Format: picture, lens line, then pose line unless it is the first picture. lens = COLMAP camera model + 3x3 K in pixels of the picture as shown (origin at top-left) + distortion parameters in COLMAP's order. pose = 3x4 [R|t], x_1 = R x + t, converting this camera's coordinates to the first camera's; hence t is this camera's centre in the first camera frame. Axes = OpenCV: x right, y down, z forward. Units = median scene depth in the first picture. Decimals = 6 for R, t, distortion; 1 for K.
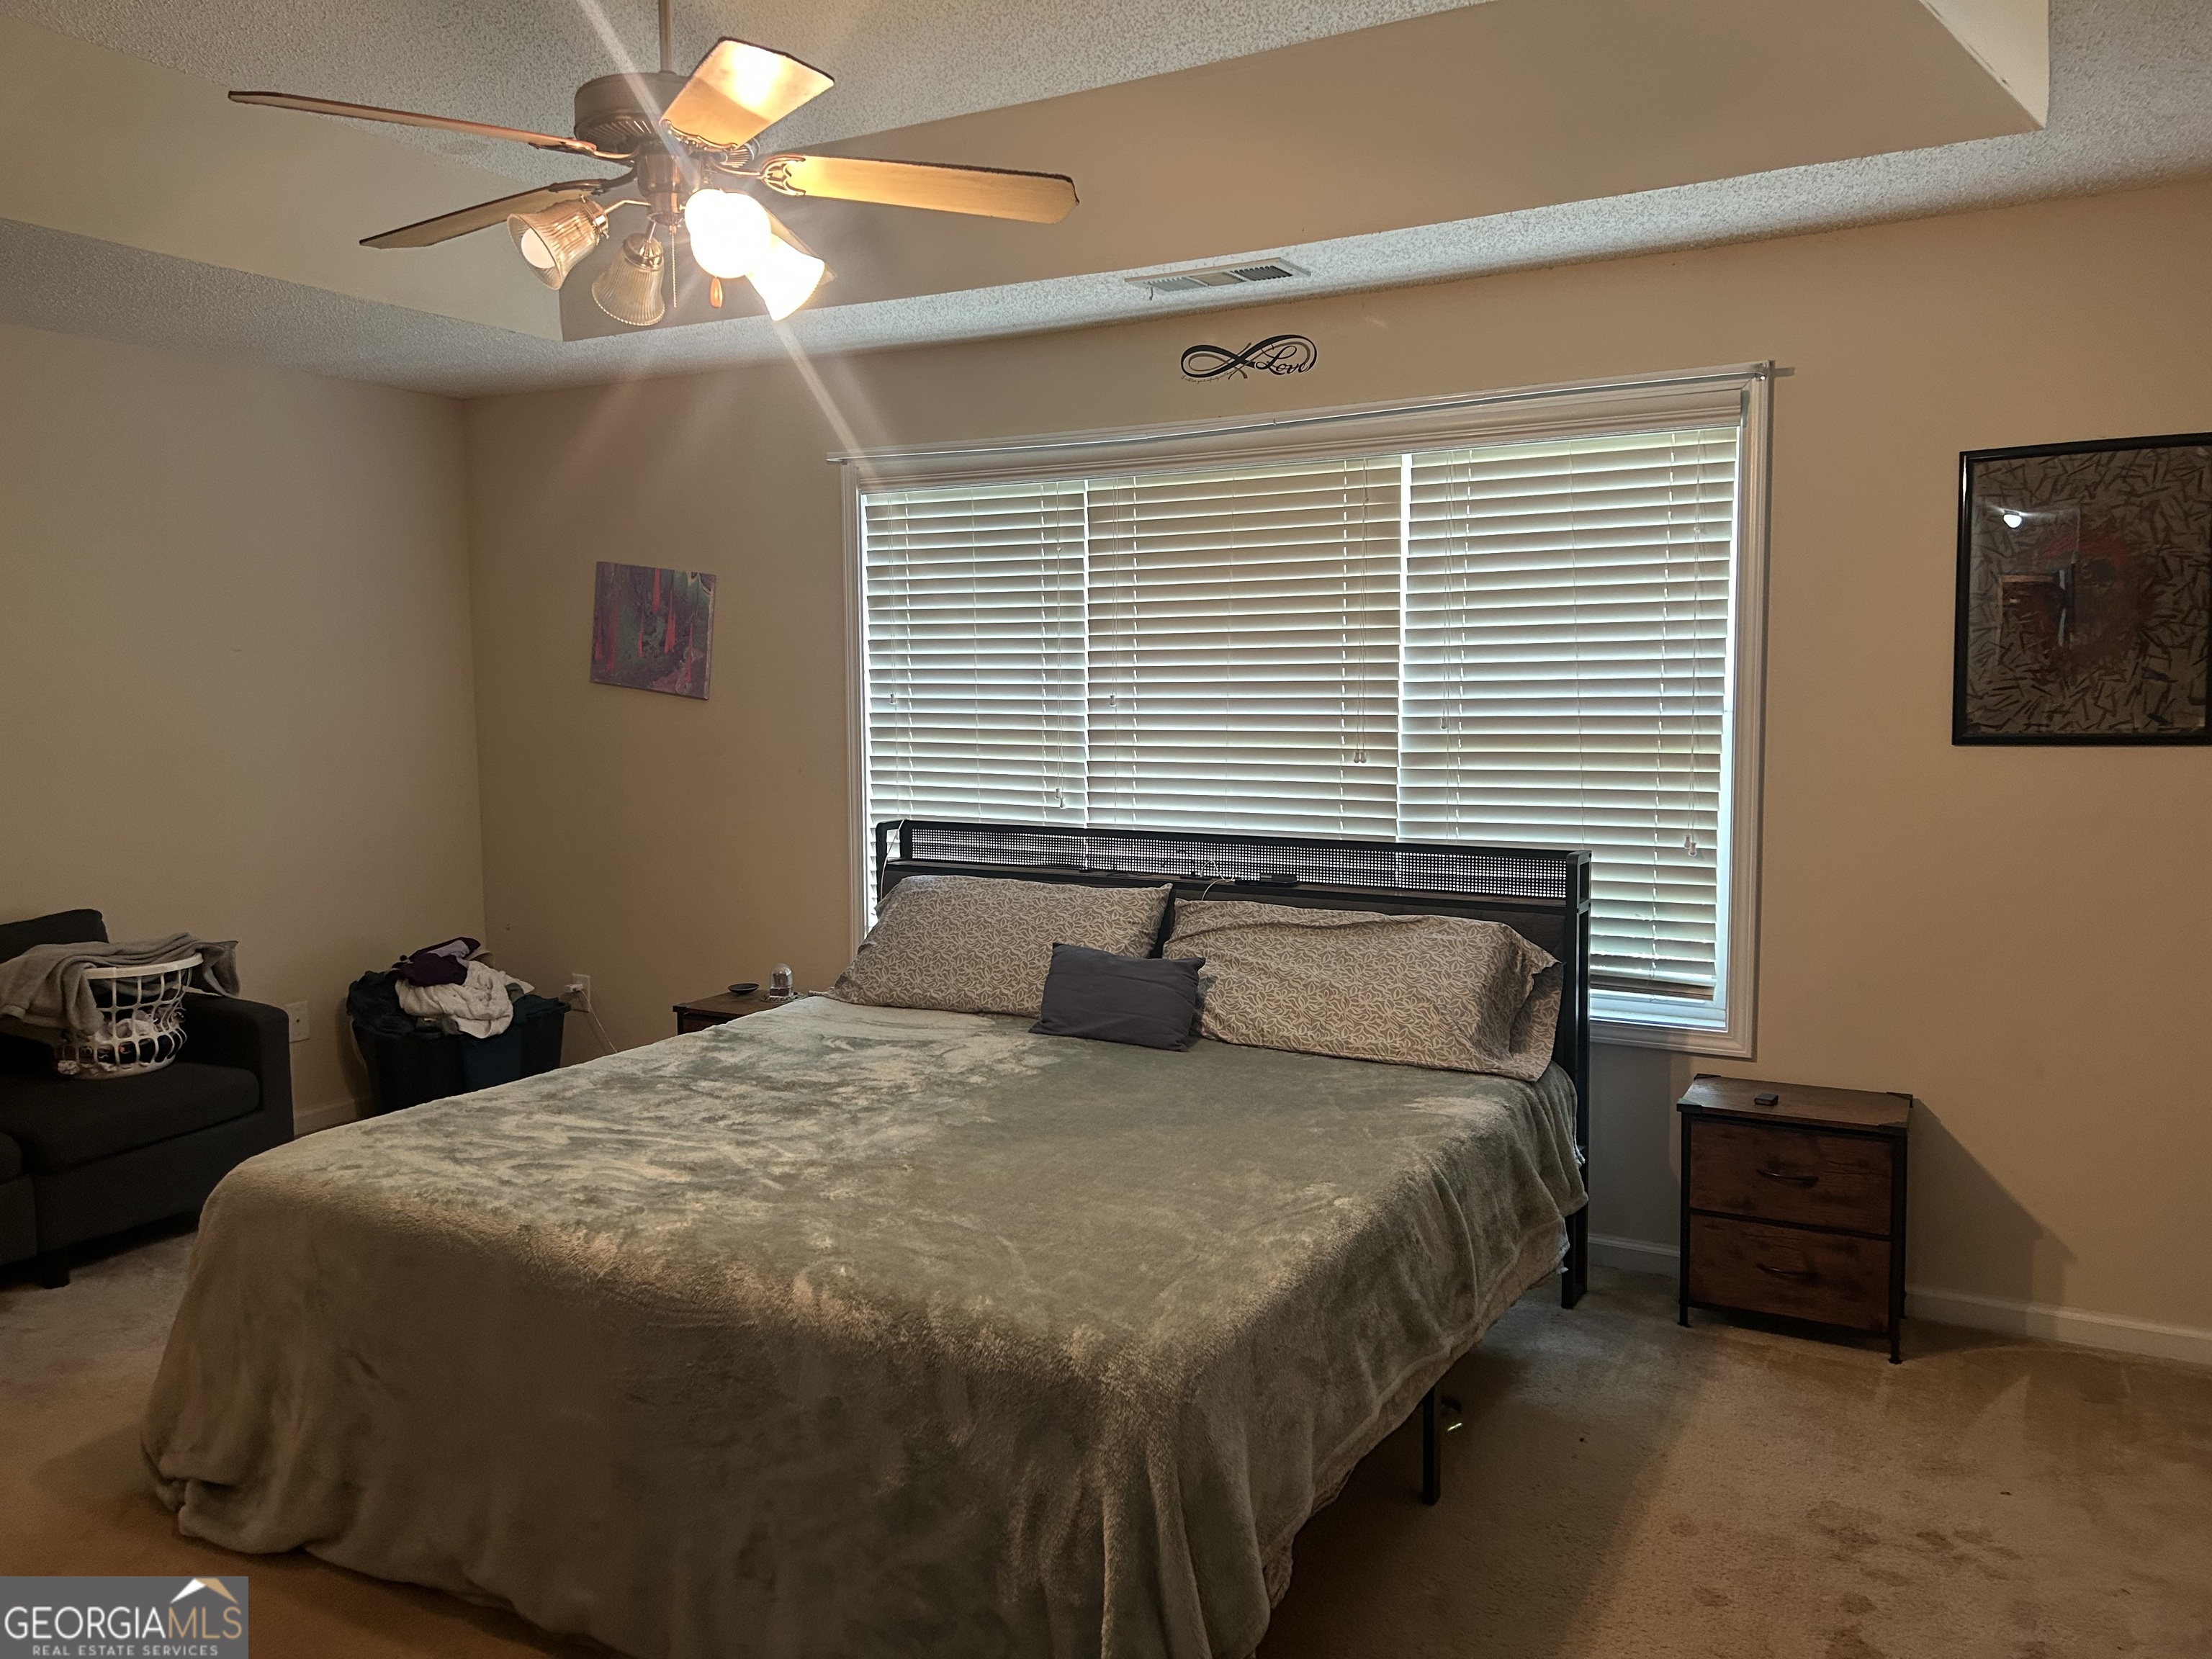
lens RADIAL K [[1672.1, 0, 1059.2], [0, 1672.1, 822.0], [0, 0, 1]] dist [0.034092, -0.041850]
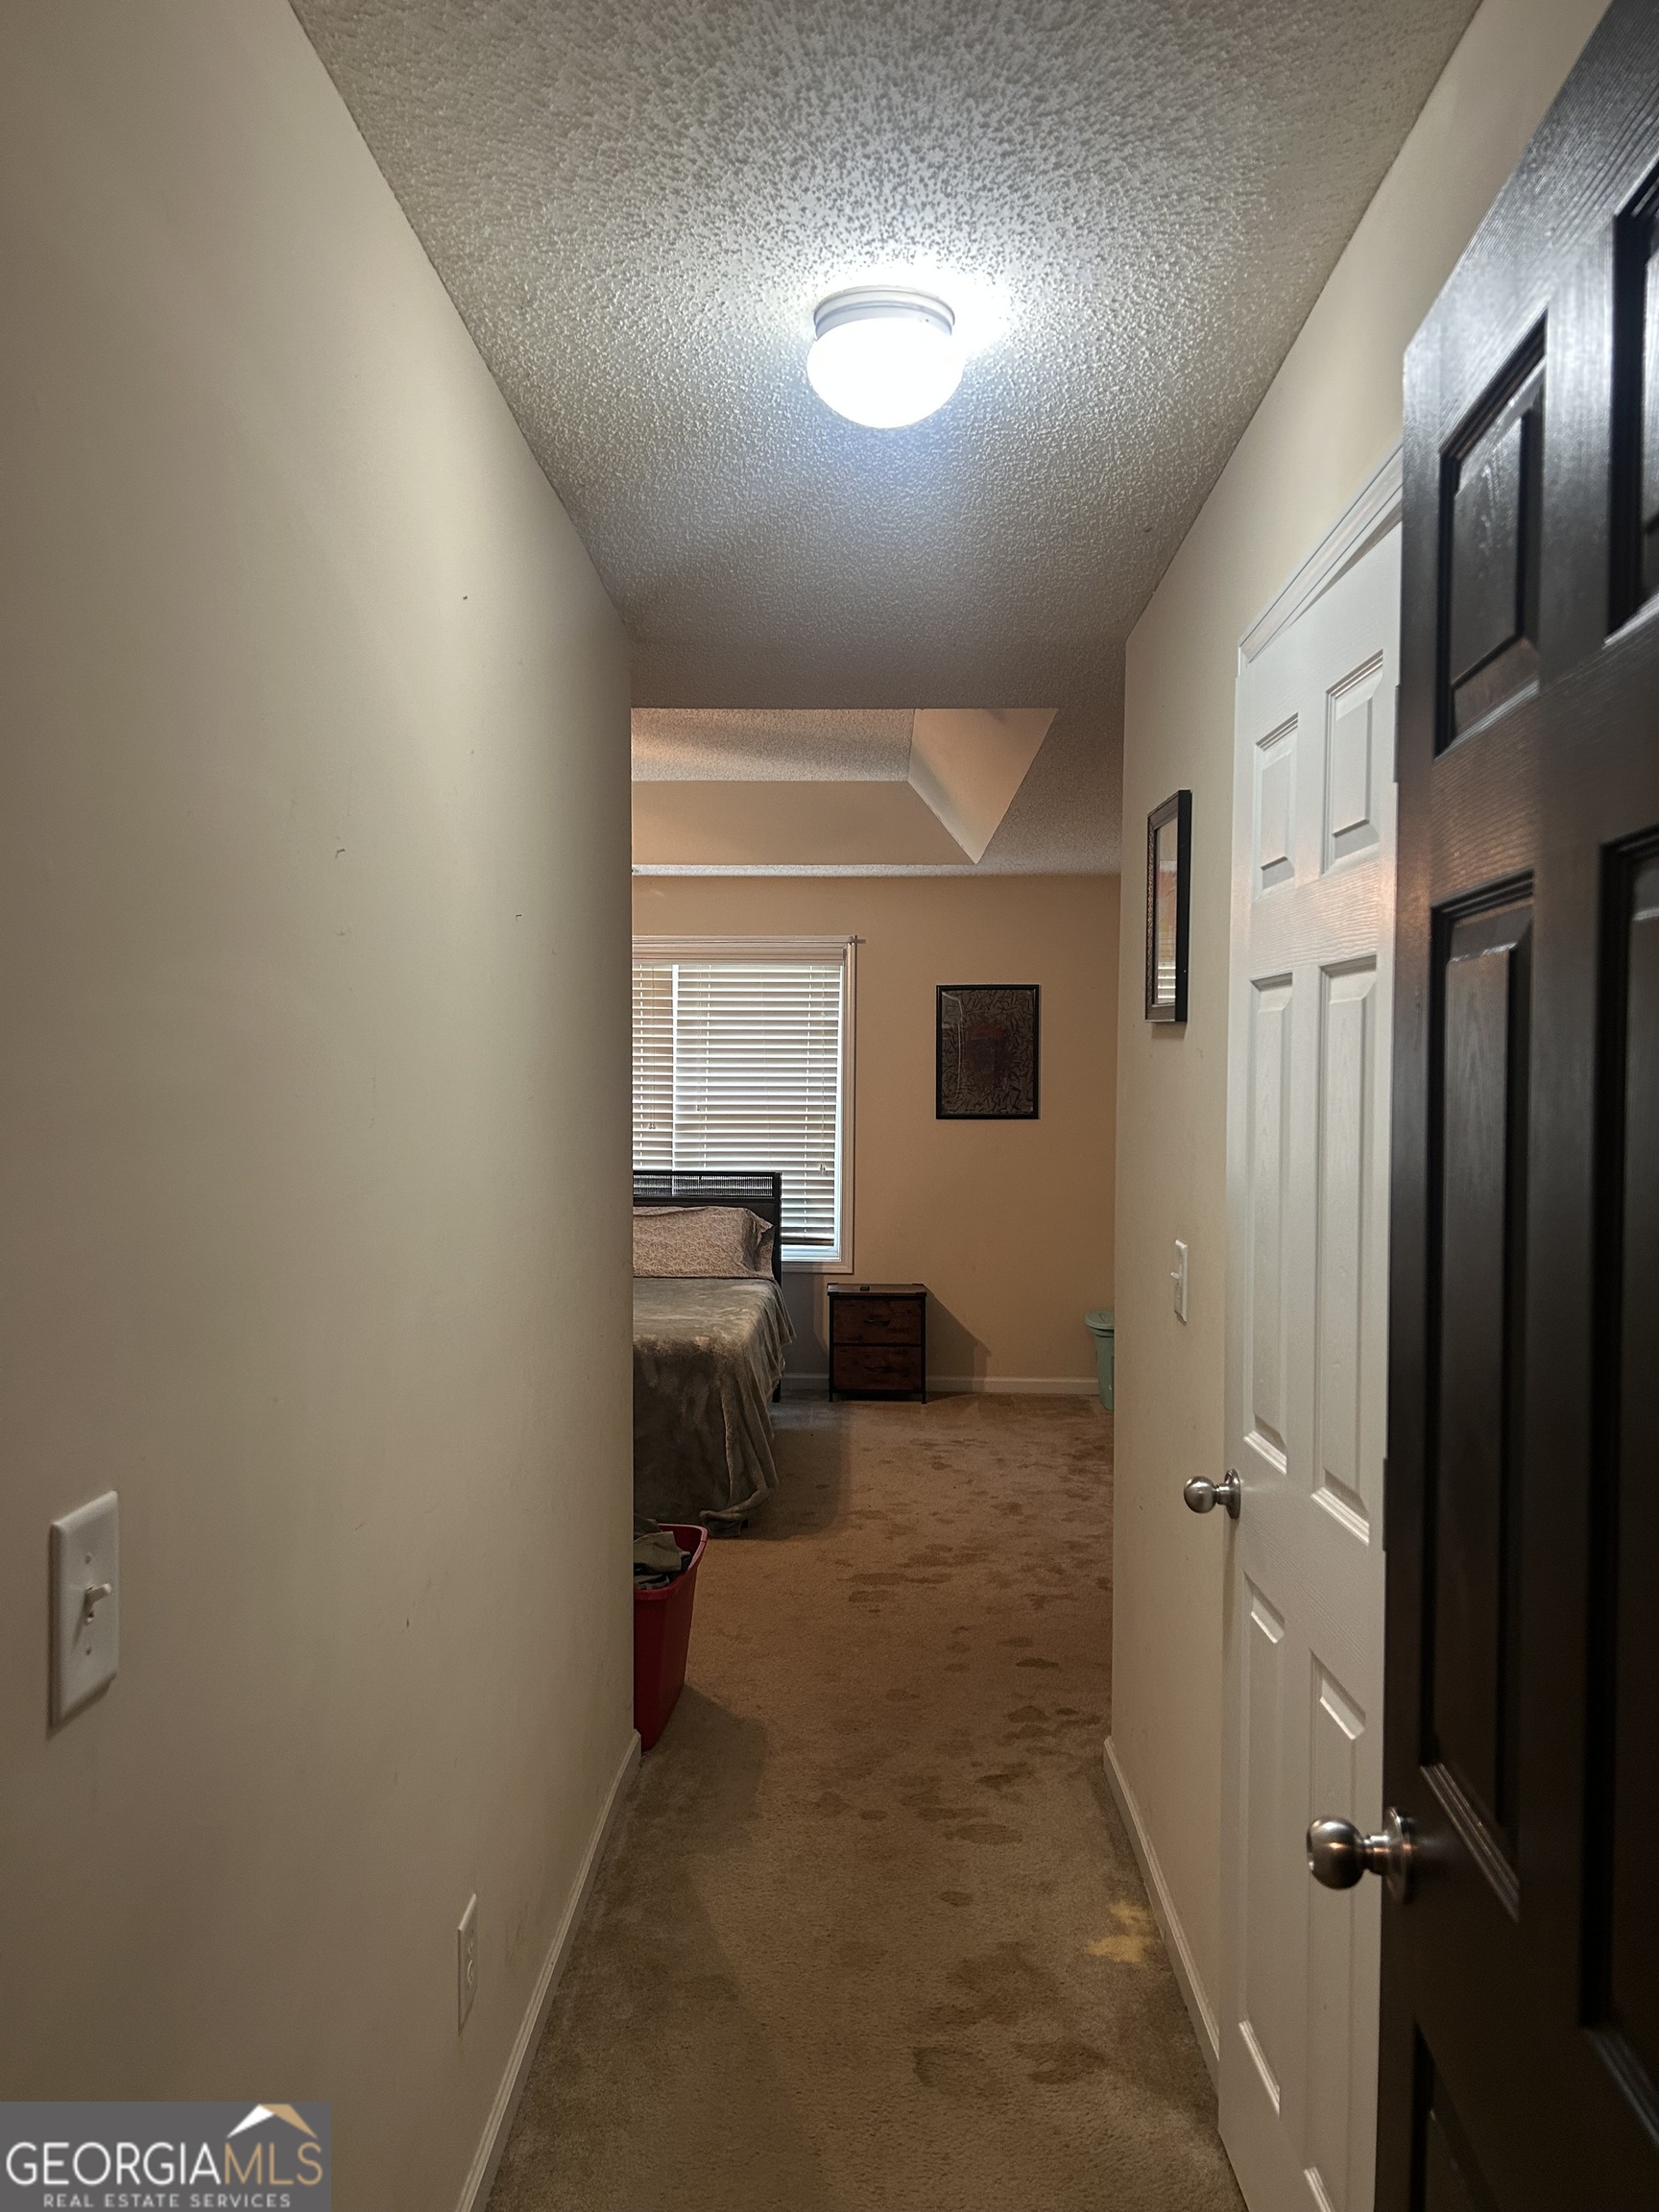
lens RADIAL K [[1672.1, 0, 828.0], [0, 1672.1, 1109.8], [0, 0, 1]] dist [0.034092, -0.041850]
pose [[0.876502, 0.006574, 0.481354, -0.587524], [0.024402, 0.998015, -0.058065, 0.059810], [-0.480780, 0.062640, 0.874601, -0.764908]]
